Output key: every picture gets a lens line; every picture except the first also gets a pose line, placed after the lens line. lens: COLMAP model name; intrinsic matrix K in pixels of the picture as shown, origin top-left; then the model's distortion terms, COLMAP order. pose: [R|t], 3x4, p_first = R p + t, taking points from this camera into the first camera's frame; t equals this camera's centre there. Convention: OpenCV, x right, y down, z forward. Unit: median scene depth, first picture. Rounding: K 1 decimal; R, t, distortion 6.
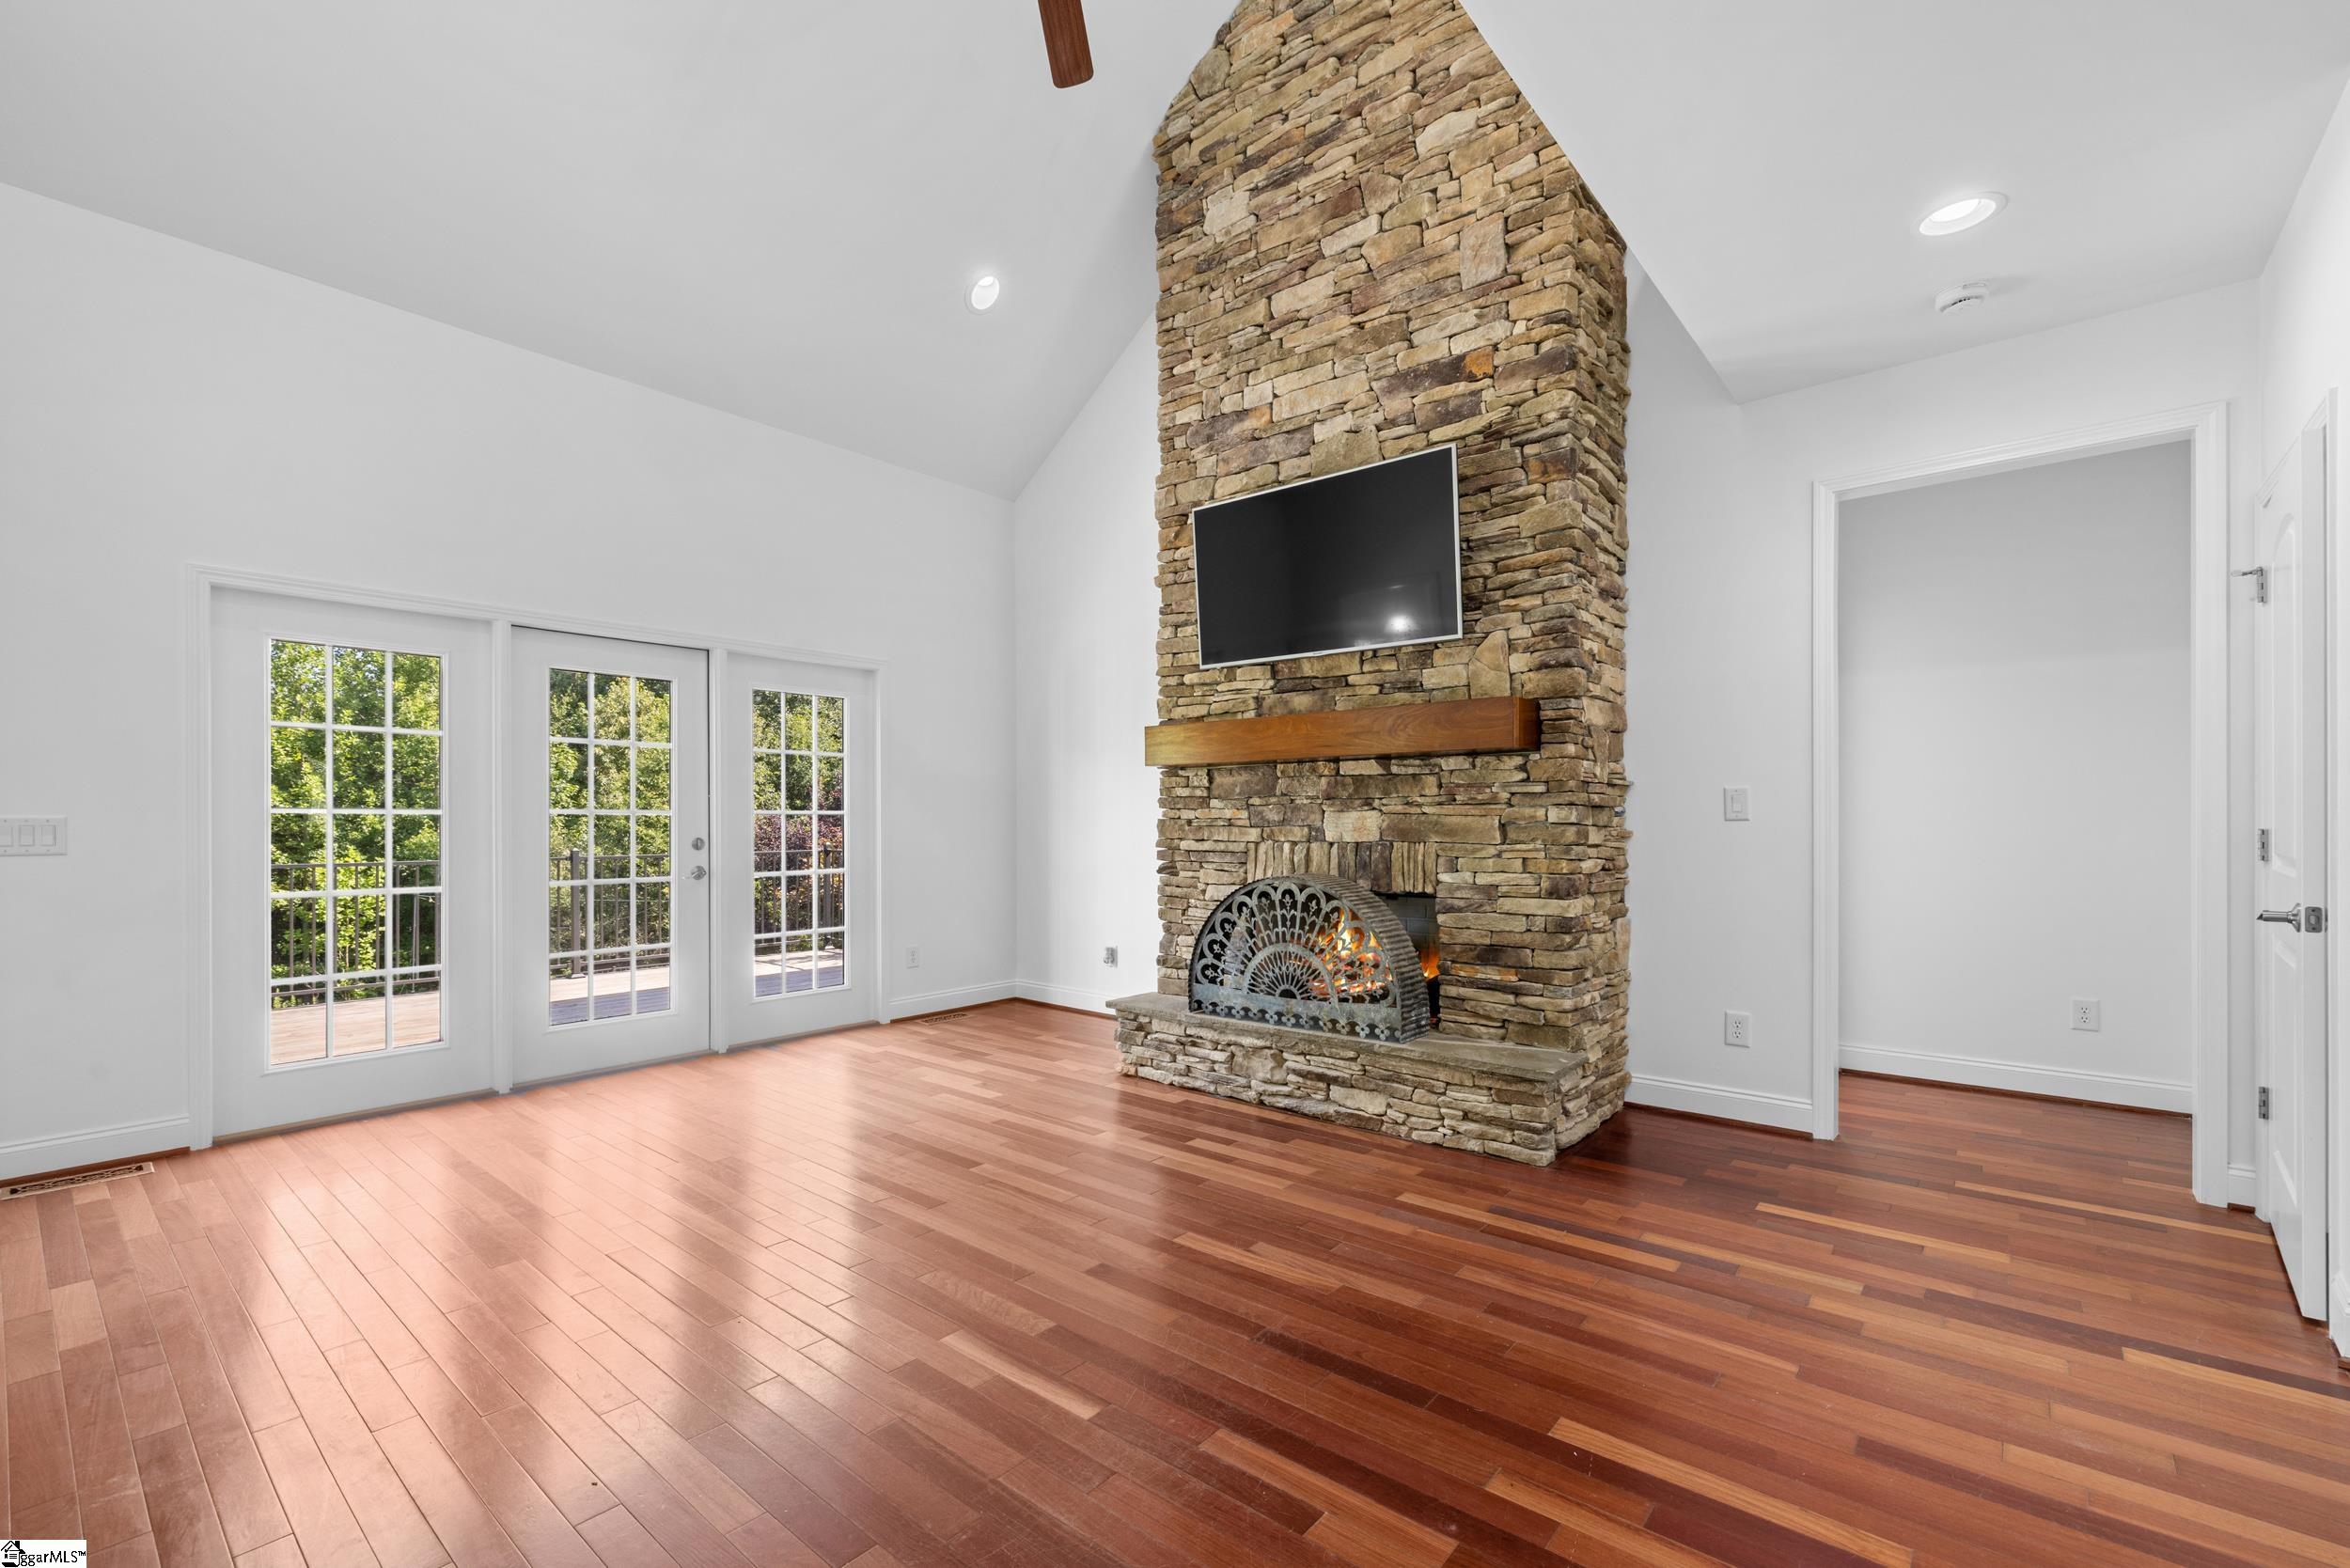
lens RADIAL K [[1003.9, 0, 1173.8], [0, 1003.9, 815.9], [0, 0, 1]] dist [-0.002021, 0.000413]
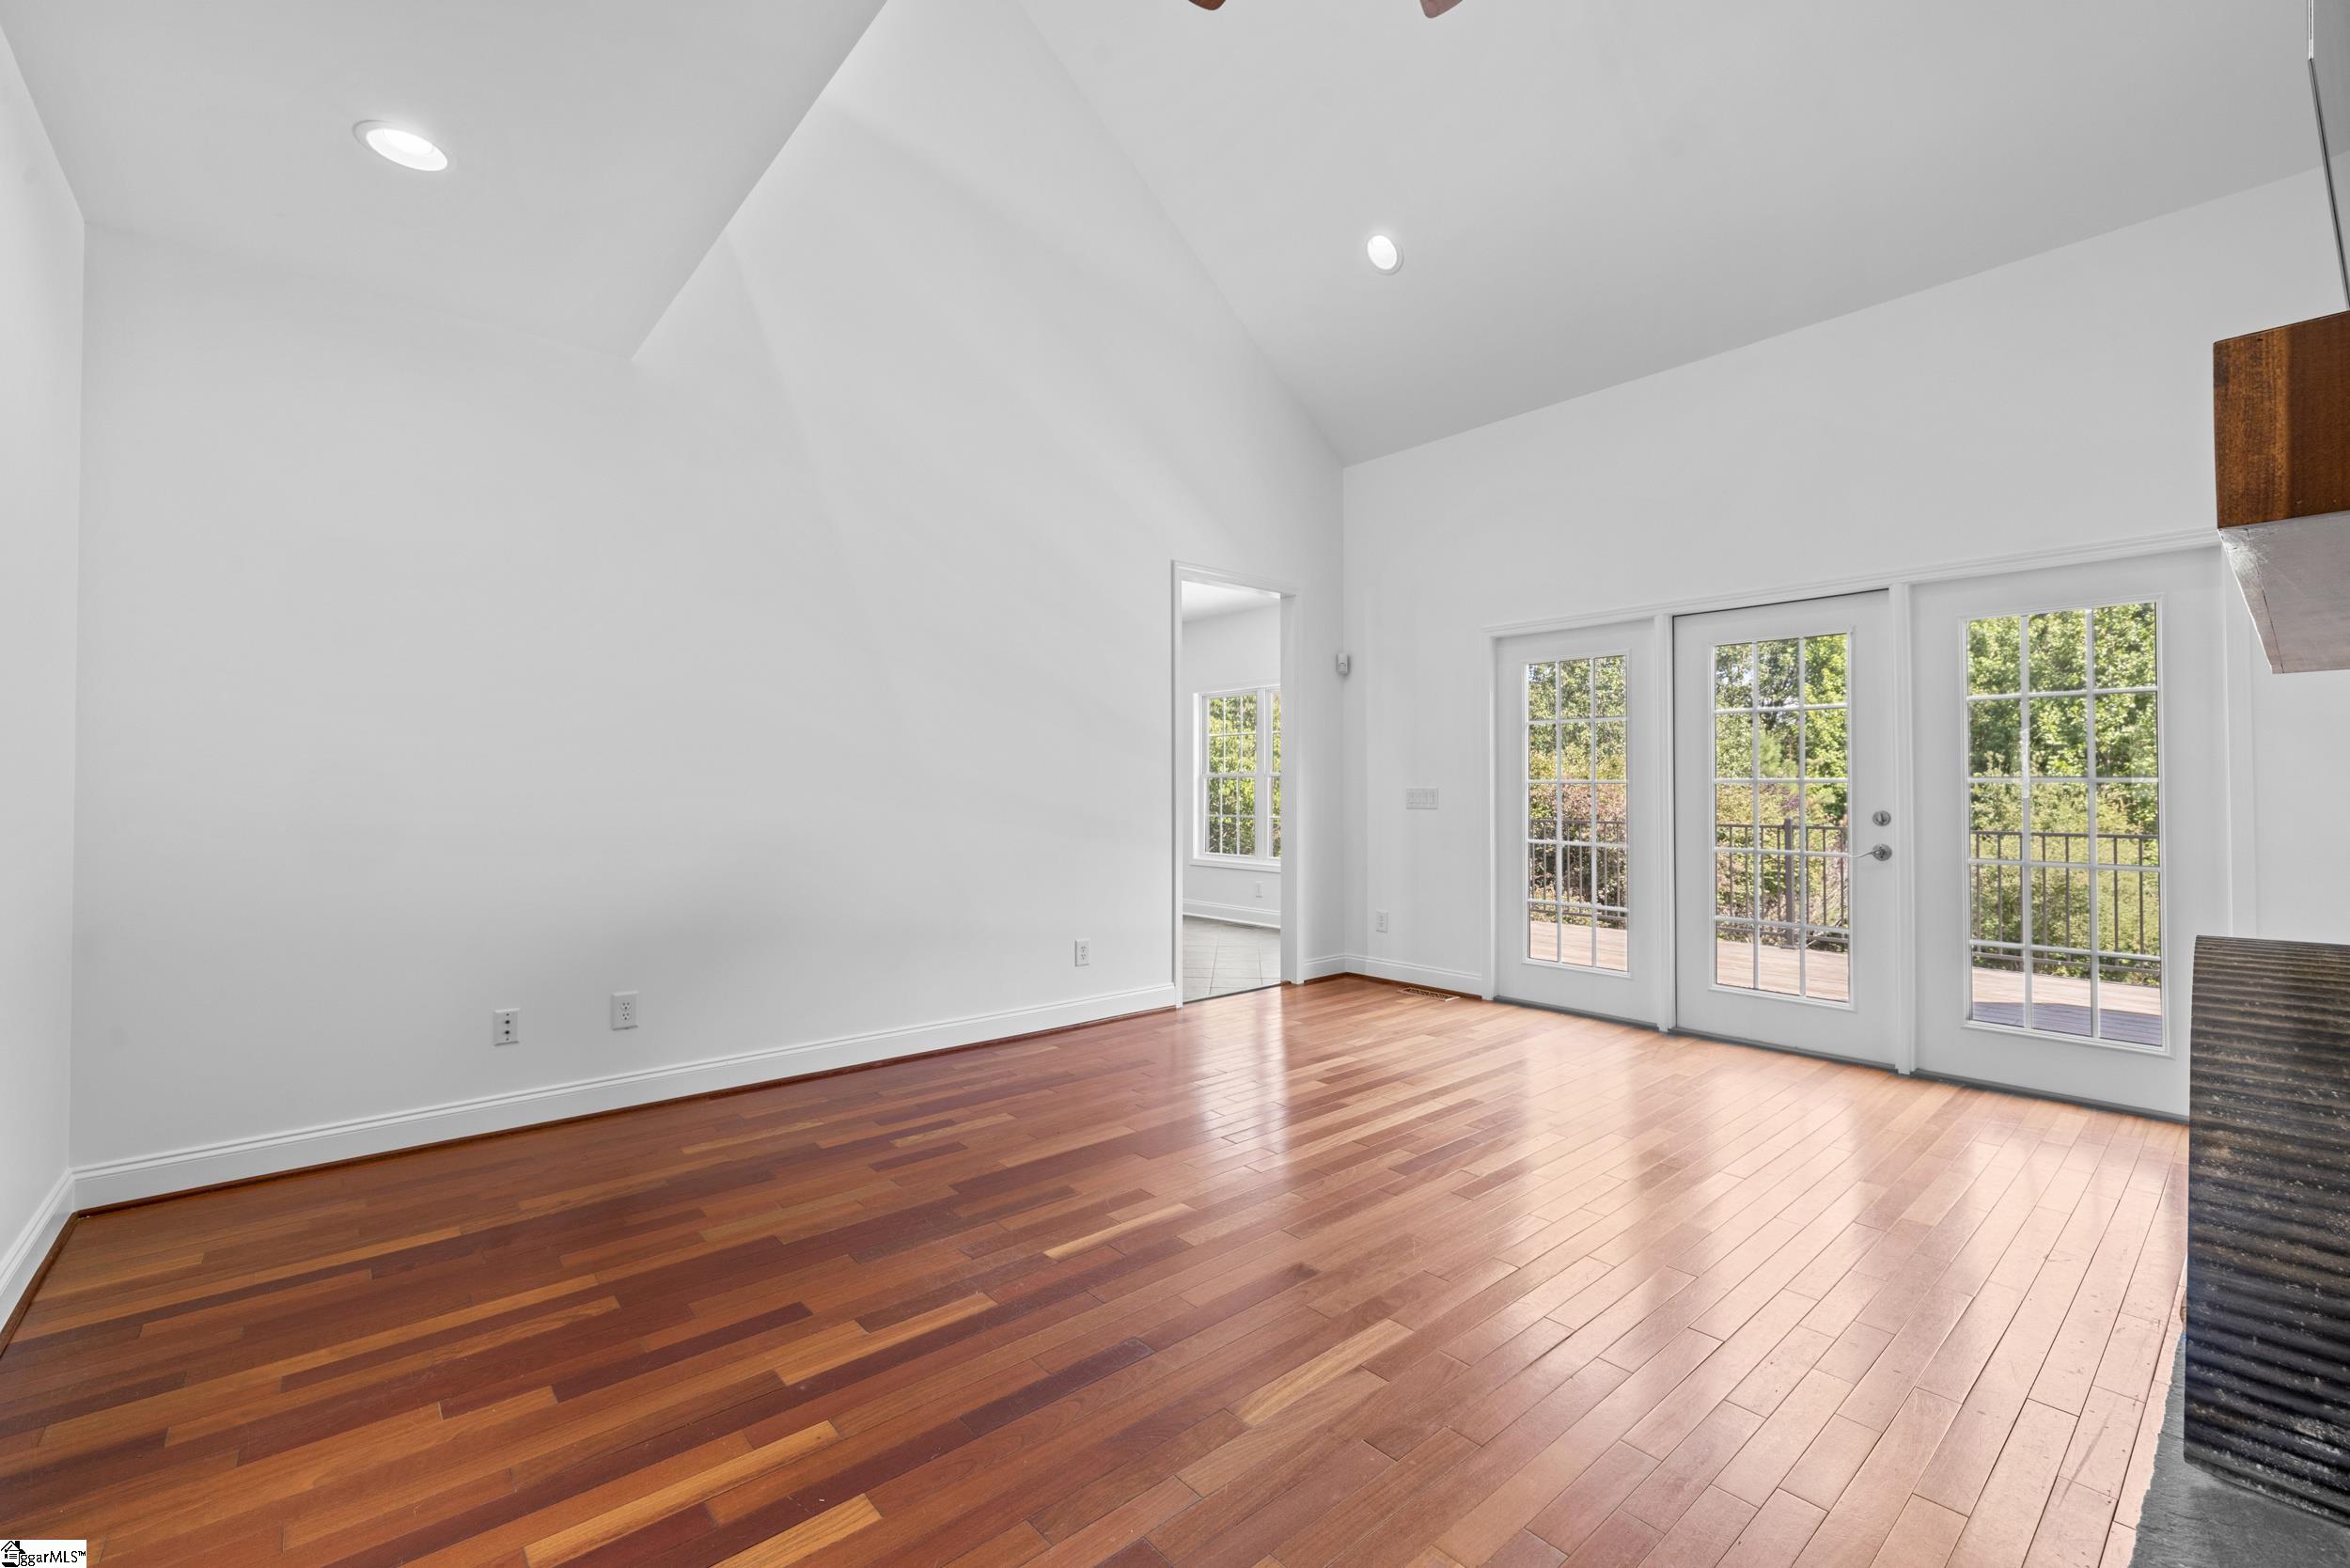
lens RADIAL K [[1003.9, 0, 1176.8], [0, 1003.9, 785.4], [0, 0, 1]] dist [-0.002021, 0.000413]
pose [[-0.164340, -0.002295, -0.986401, 0.553485], [0.003647, 0.999989, -0.002934, 0.000377], [0.986397, -0.004080, -0.164330, 0.656386]]
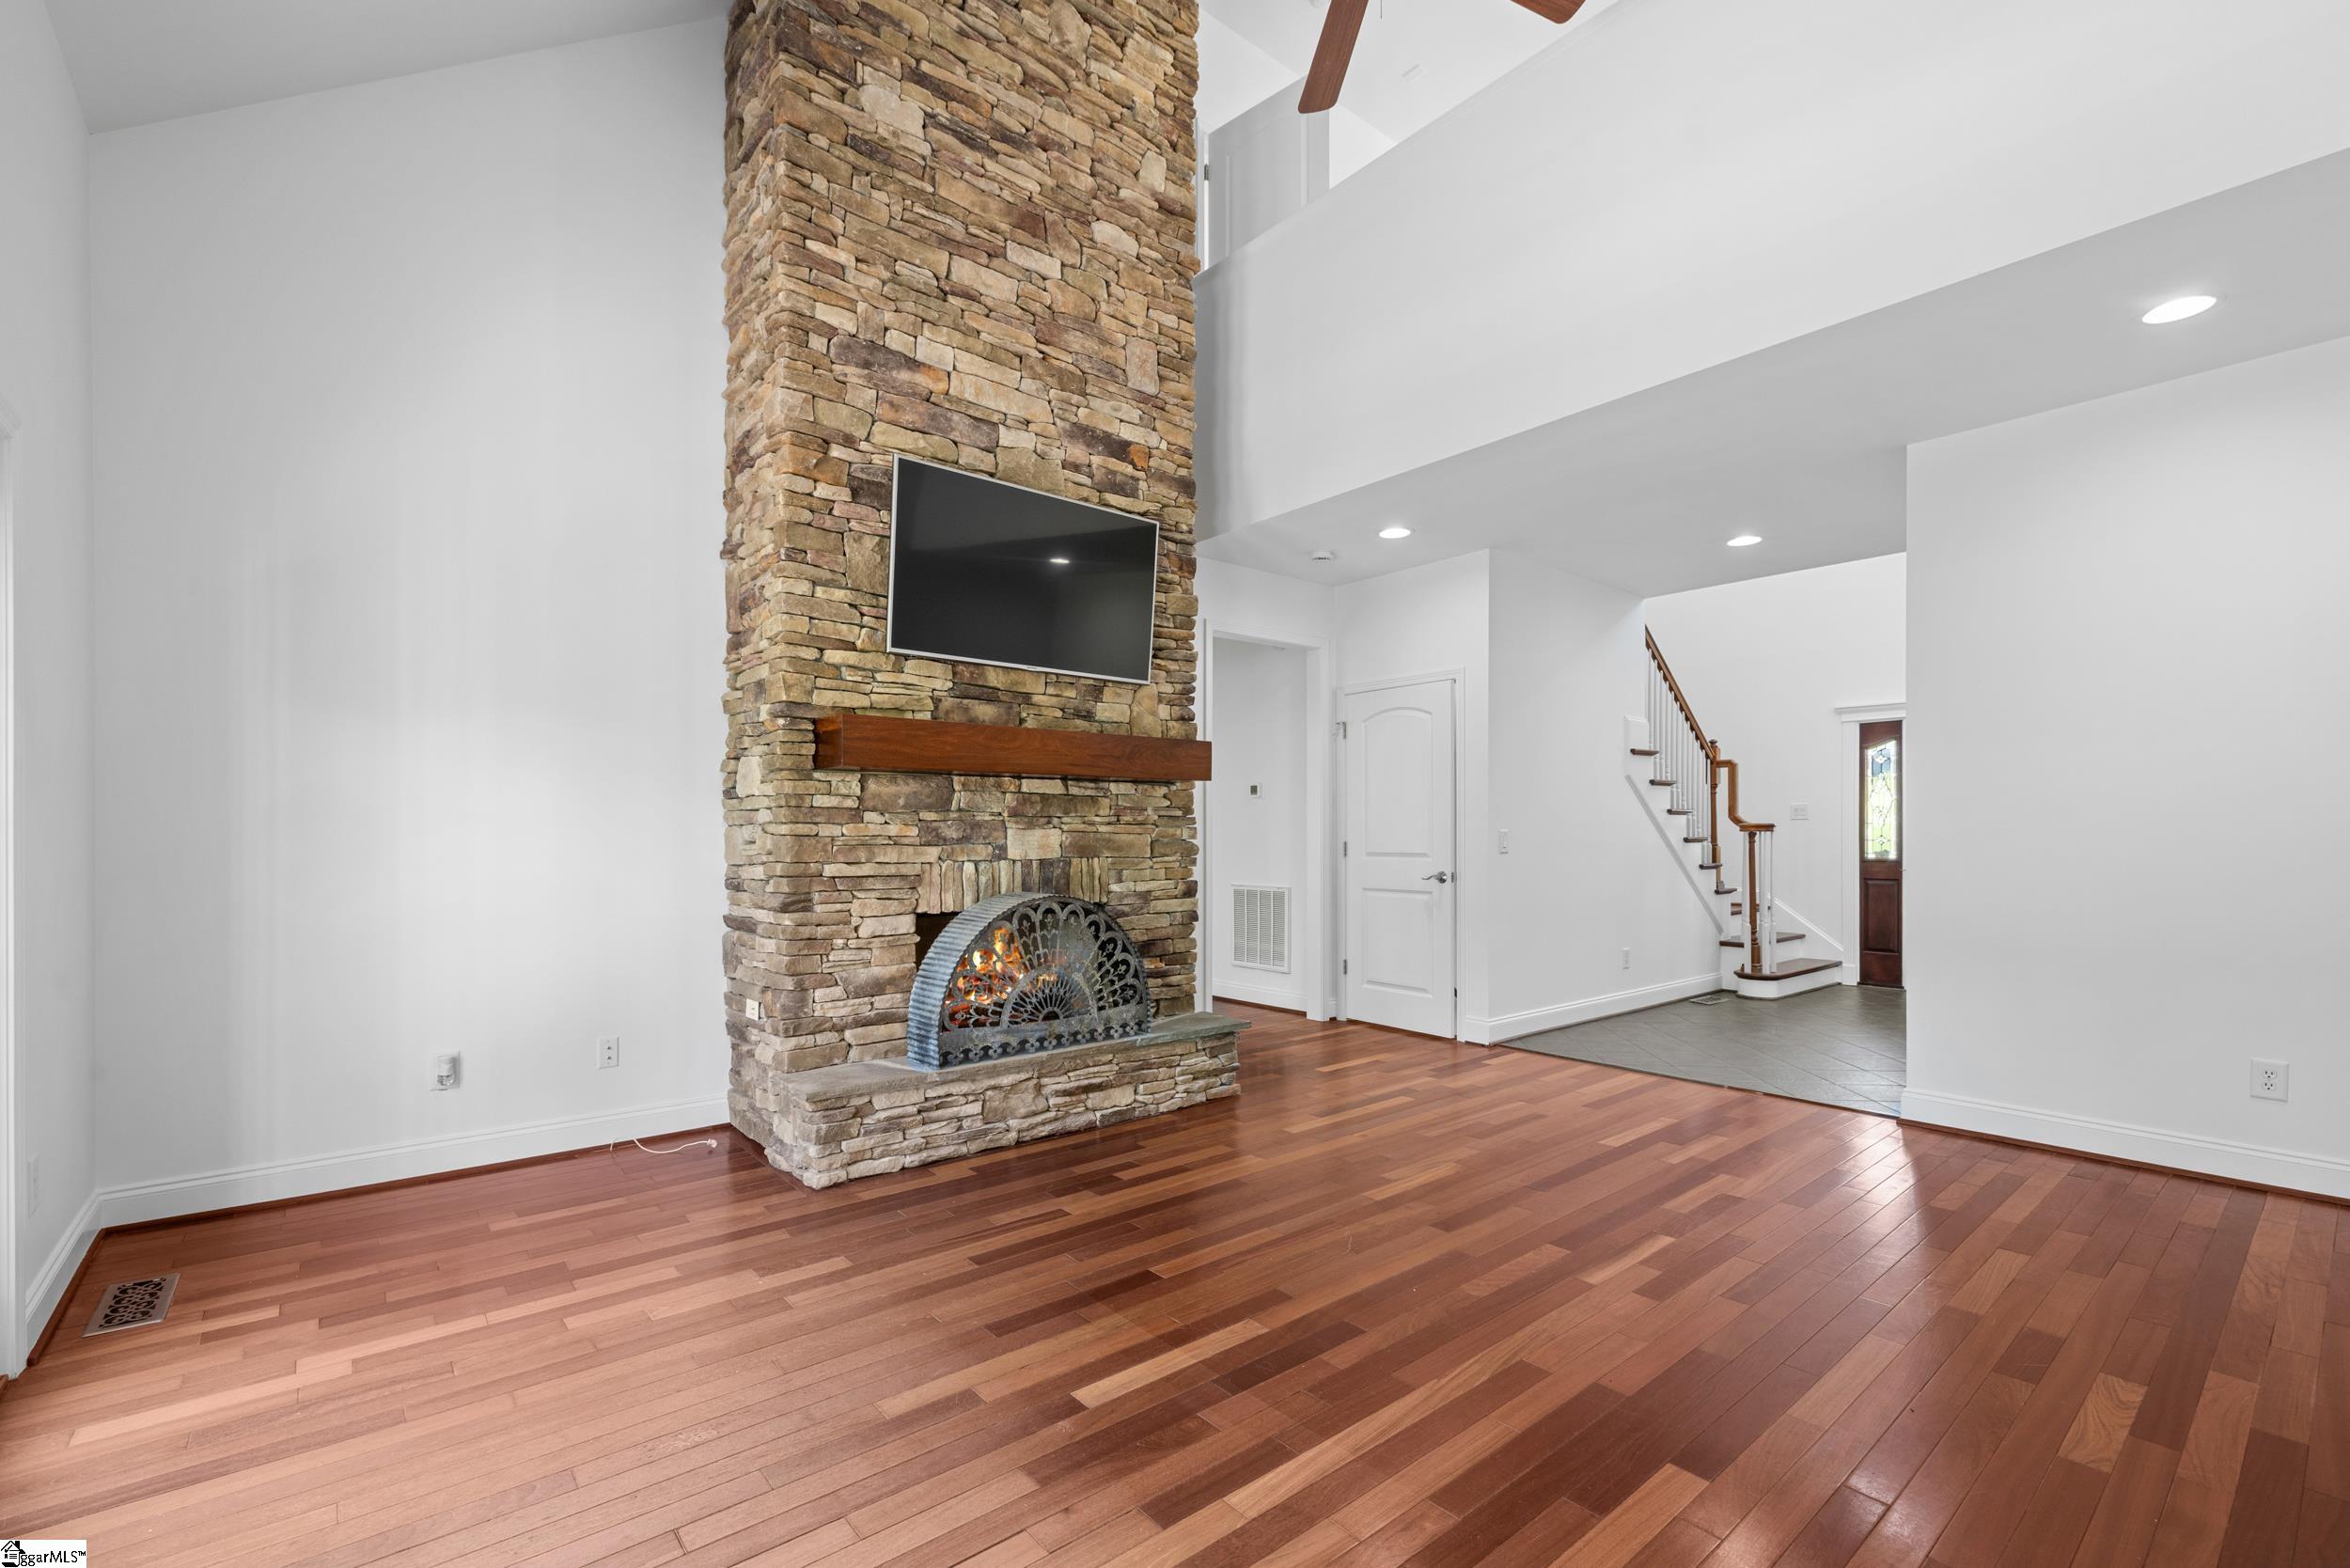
lens RADIAL K [[1003.9, 0, 1144.5], [0, 1003.9, 835.5], [0, 0, 1]] dist [-0.002021, 0.000413]
pose [[0.192054, 0.004905, 0.981372, -0.806535], [0.000118, 0.999987, -0.005021, 0.007162], [-0.981384, 0.001080, 0.192051, 0.709482]]
